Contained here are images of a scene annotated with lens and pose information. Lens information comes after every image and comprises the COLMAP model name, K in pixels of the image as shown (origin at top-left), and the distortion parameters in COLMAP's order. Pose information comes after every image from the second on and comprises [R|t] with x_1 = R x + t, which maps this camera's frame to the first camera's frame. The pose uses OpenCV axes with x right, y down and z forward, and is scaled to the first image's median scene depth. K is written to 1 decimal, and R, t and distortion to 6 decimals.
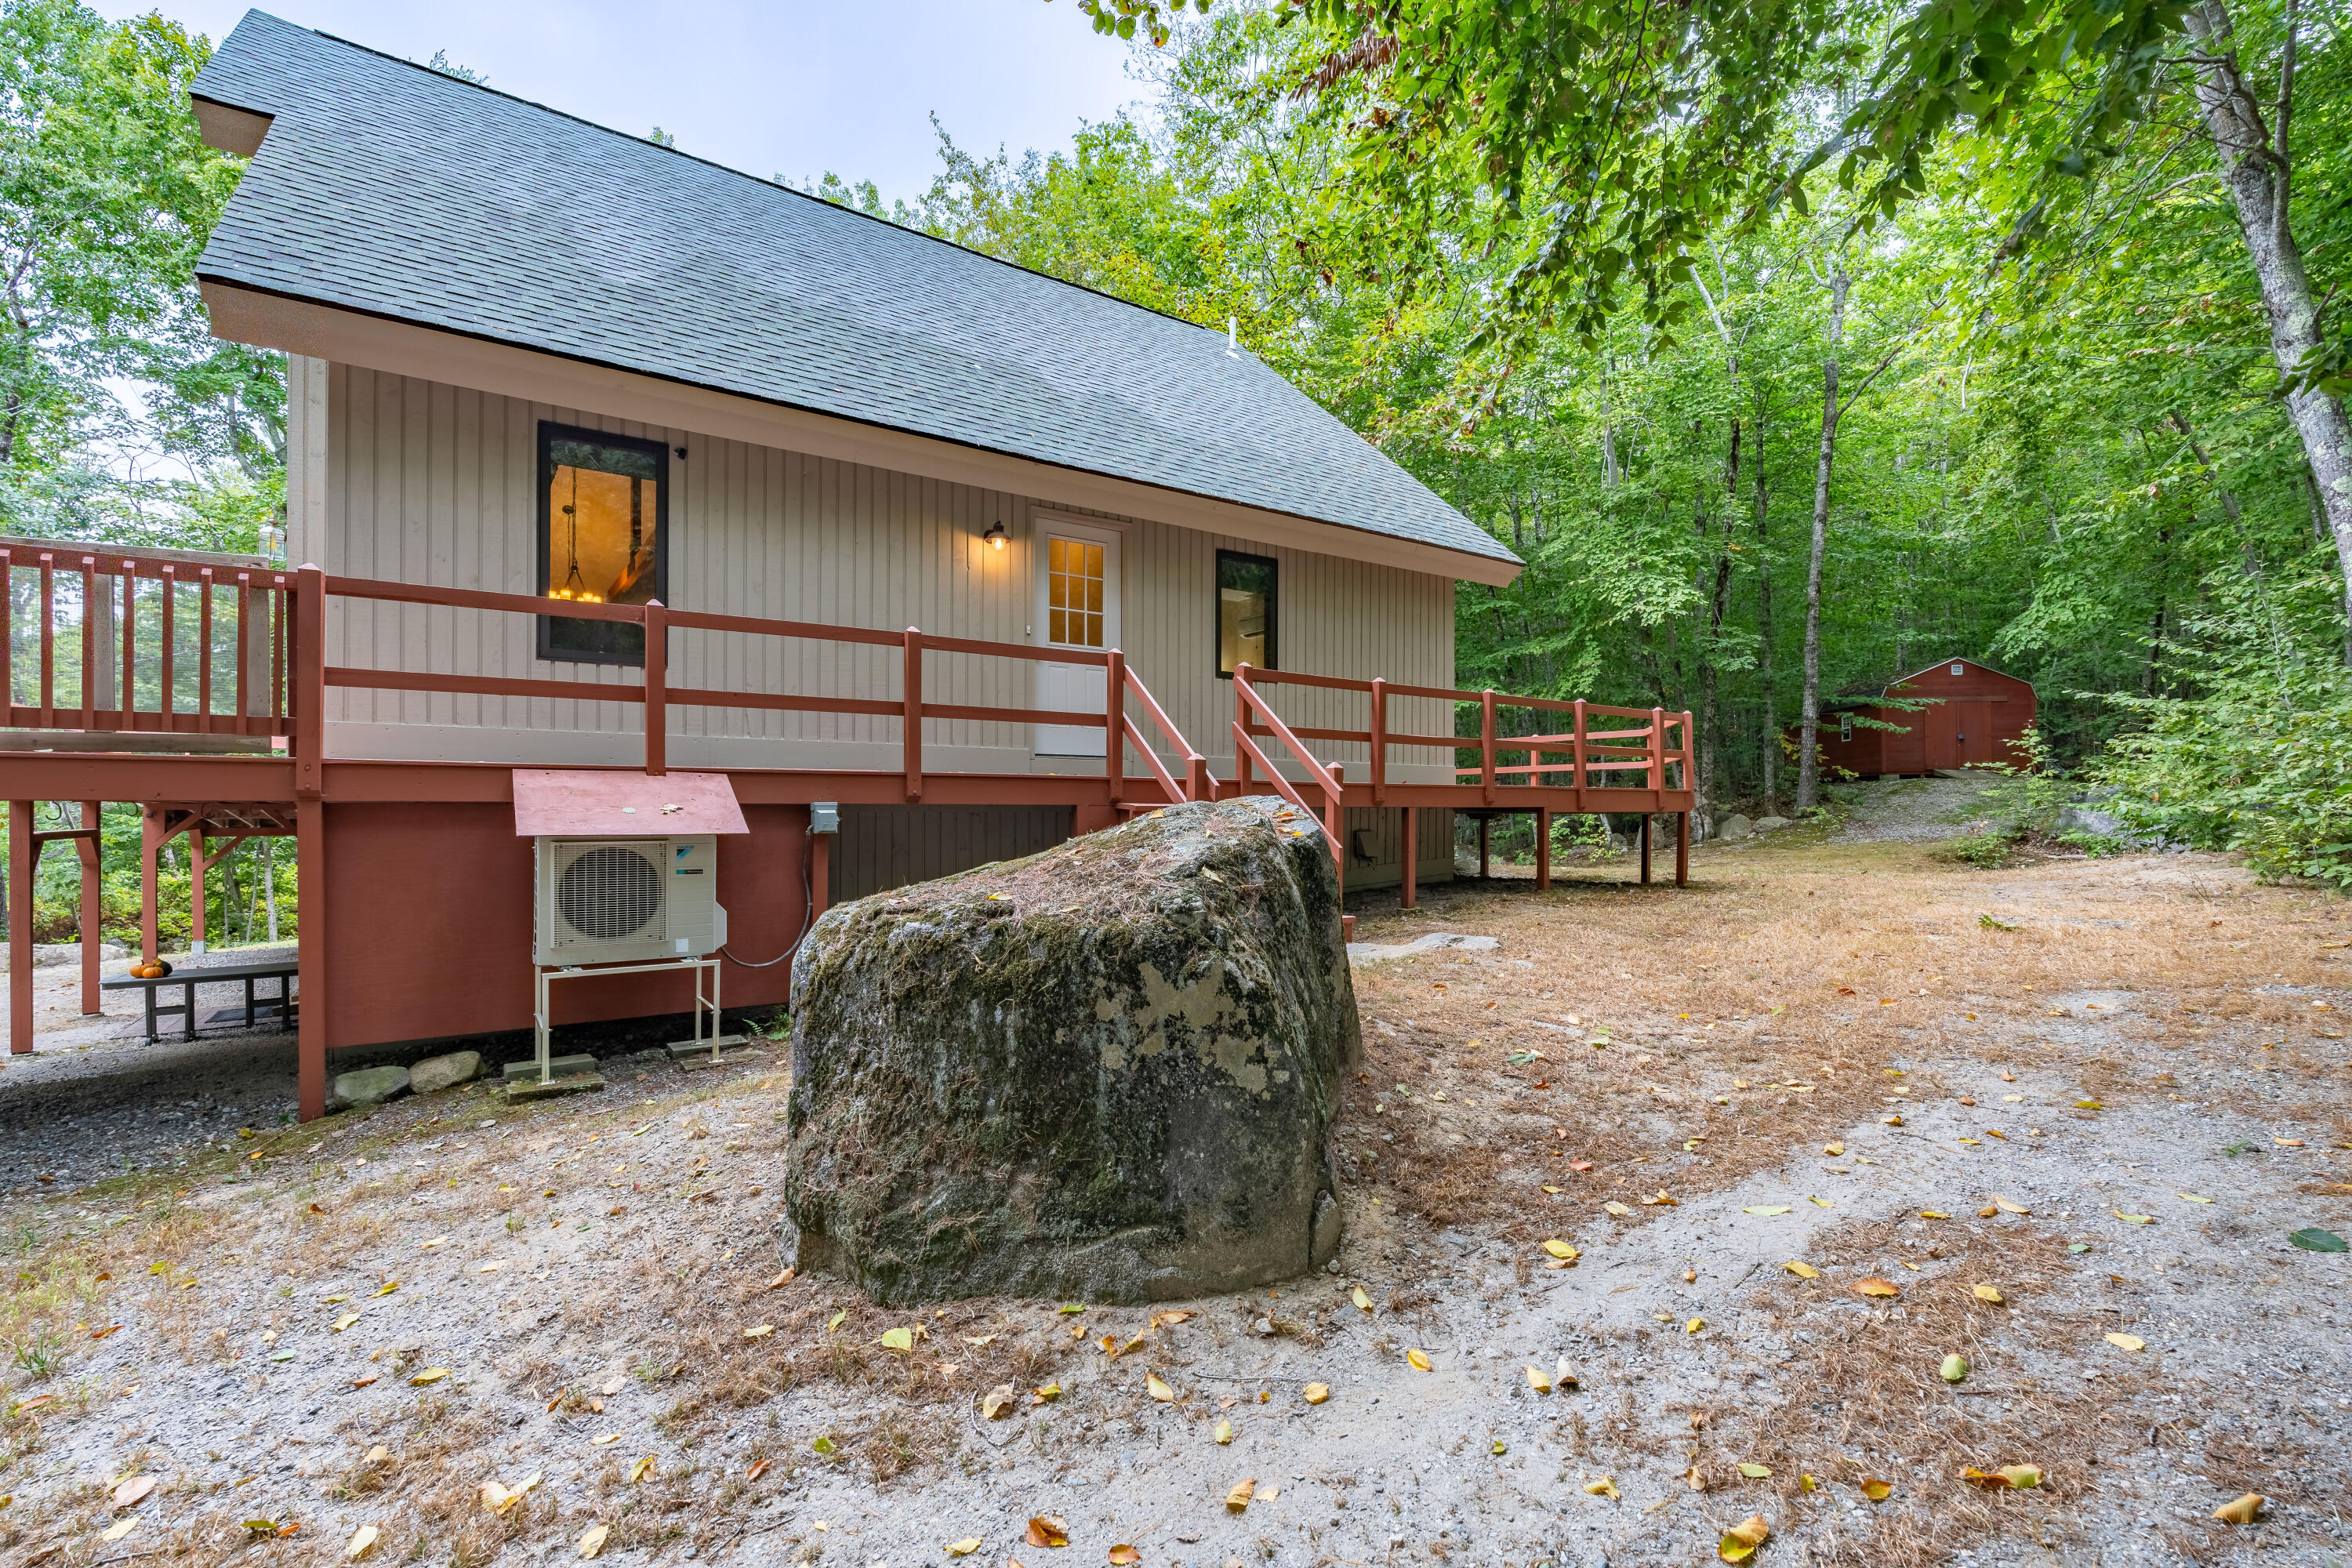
lens RADIAL K [[1028.2, 0, 1178.6], [0, 1028.2, 805.6], [0, 0, 1]] dist [-0.010509, 0.001607]
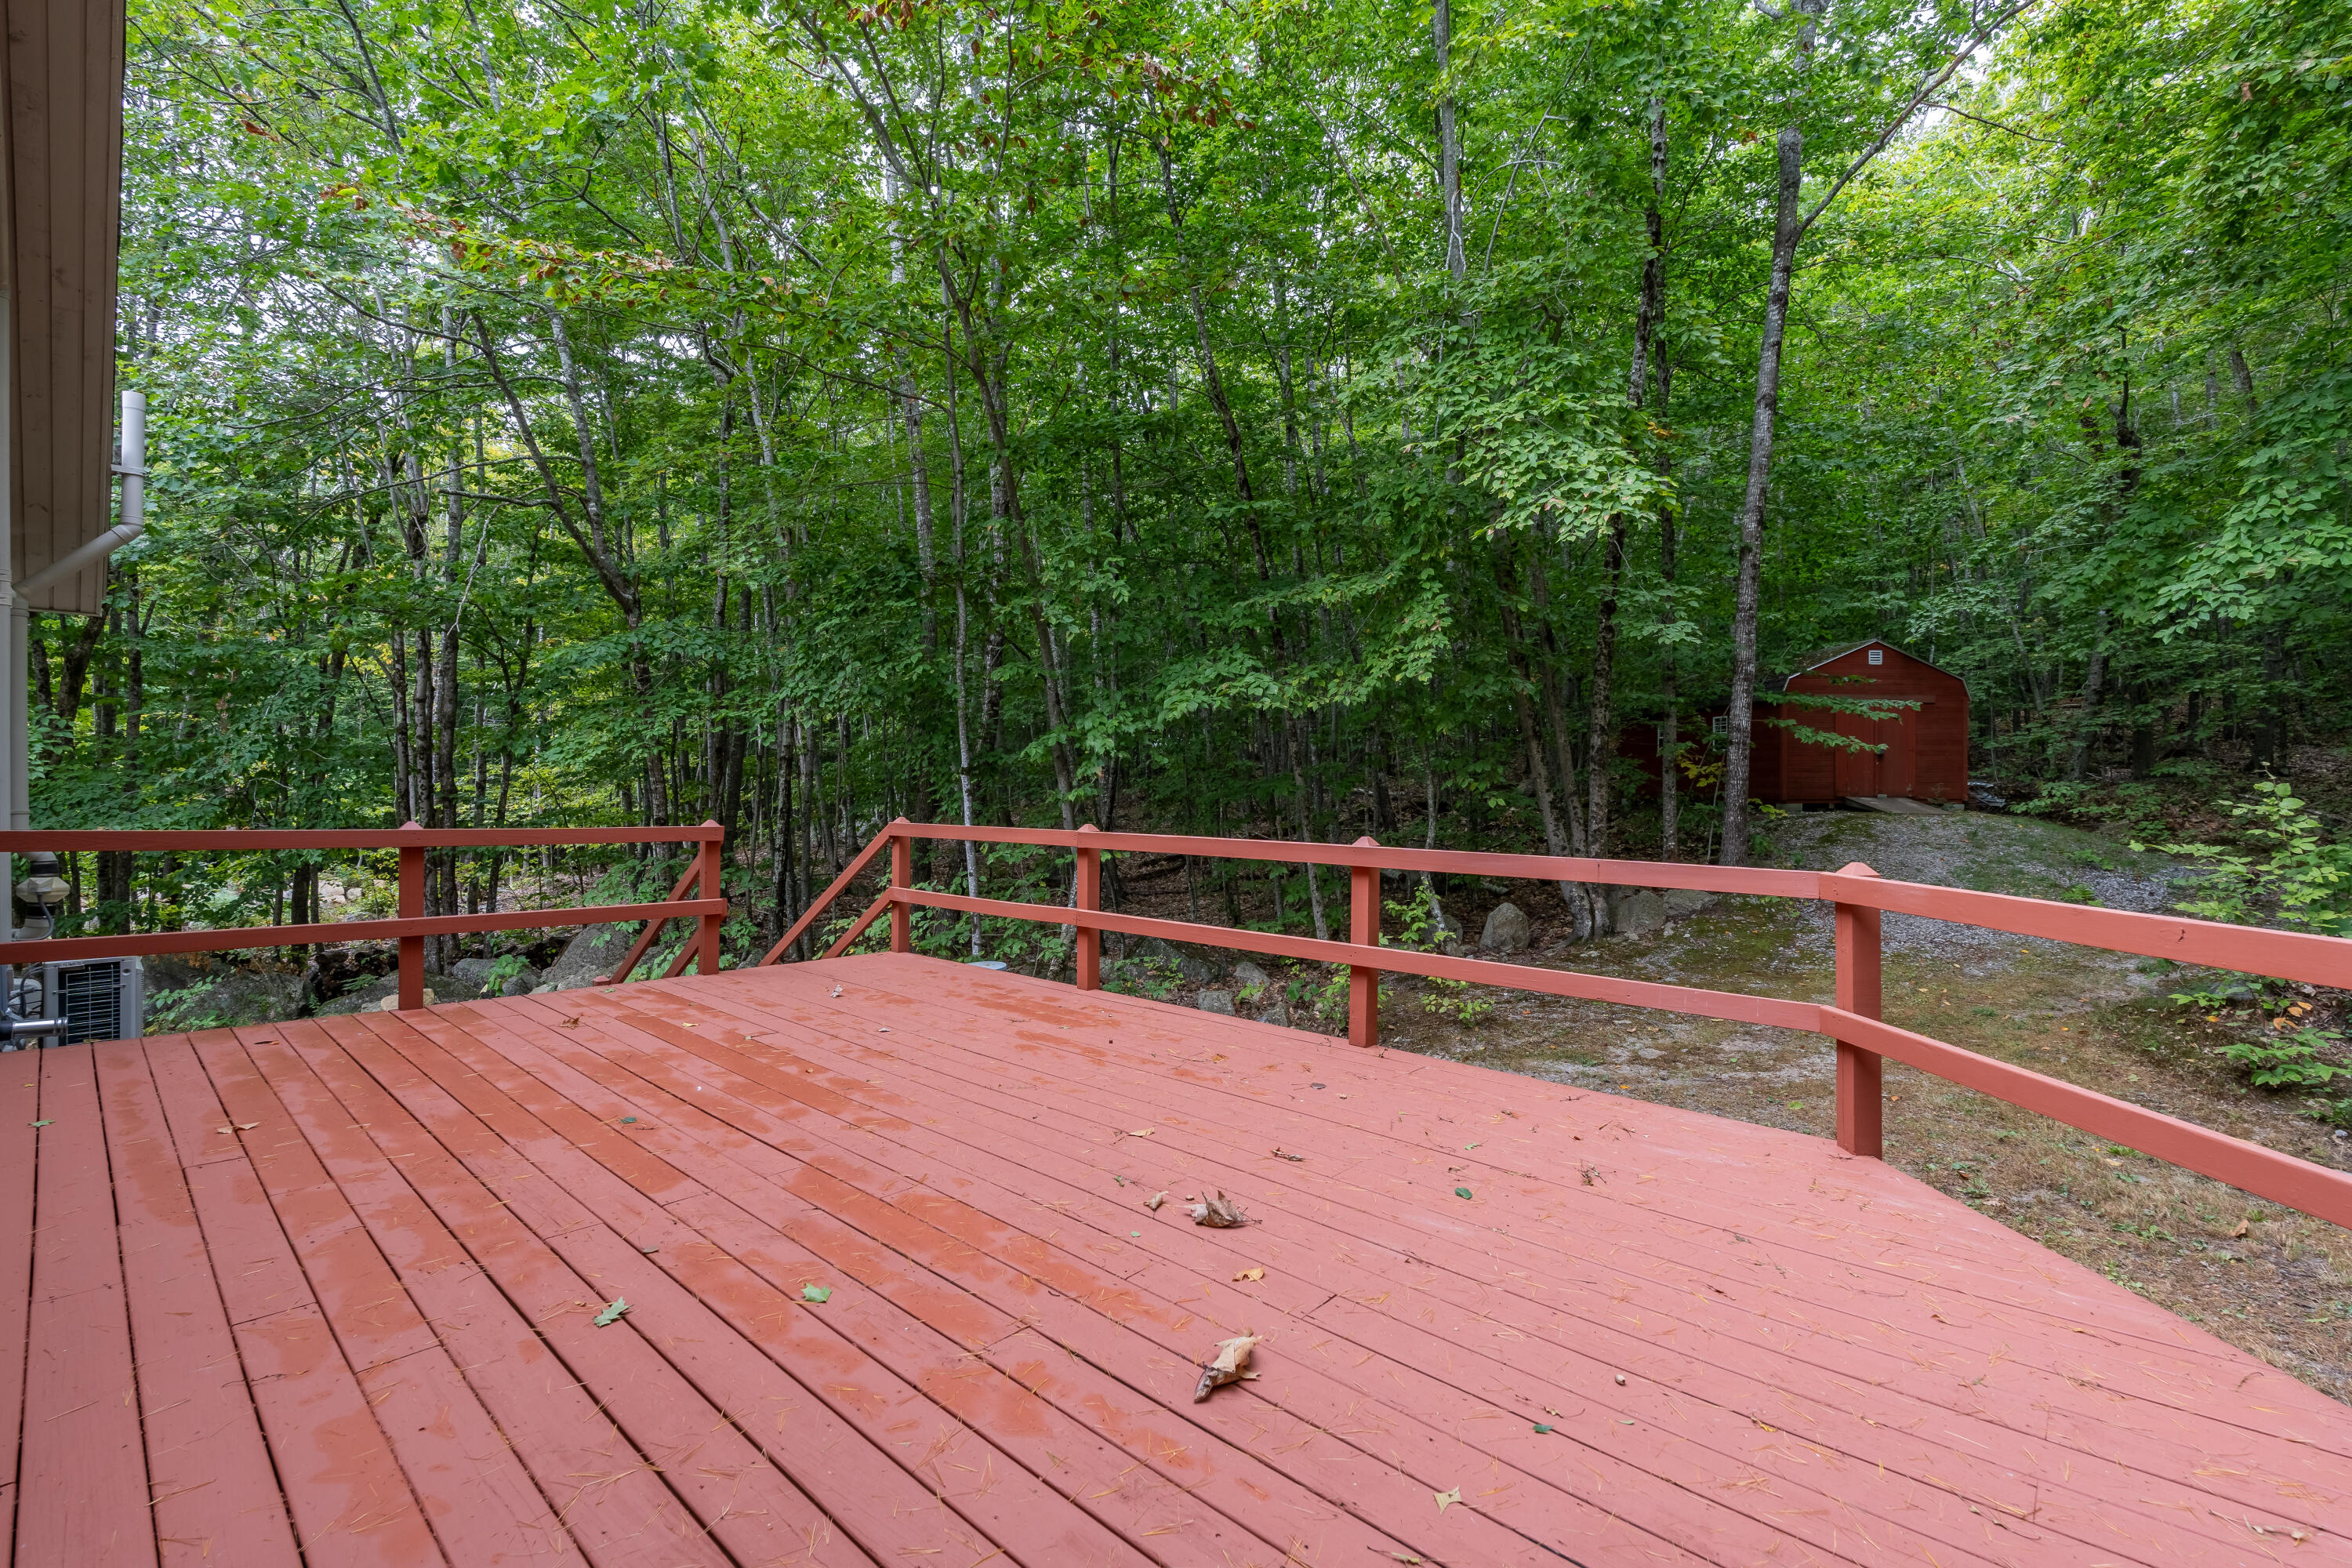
lens RADIAL K [[1028.2, 0, 1172.1], [0, 1028.2, 776.5], [0, 0, 1]] dist [-0.010509, 0.001607]
pose [[0.976420, 0.003979, 0.215843, 0.162734], [-0.005232, 0.999973, 0.005231, -0.063693], [-0.215816, -0.006237, 0.976414, 0.516961]]
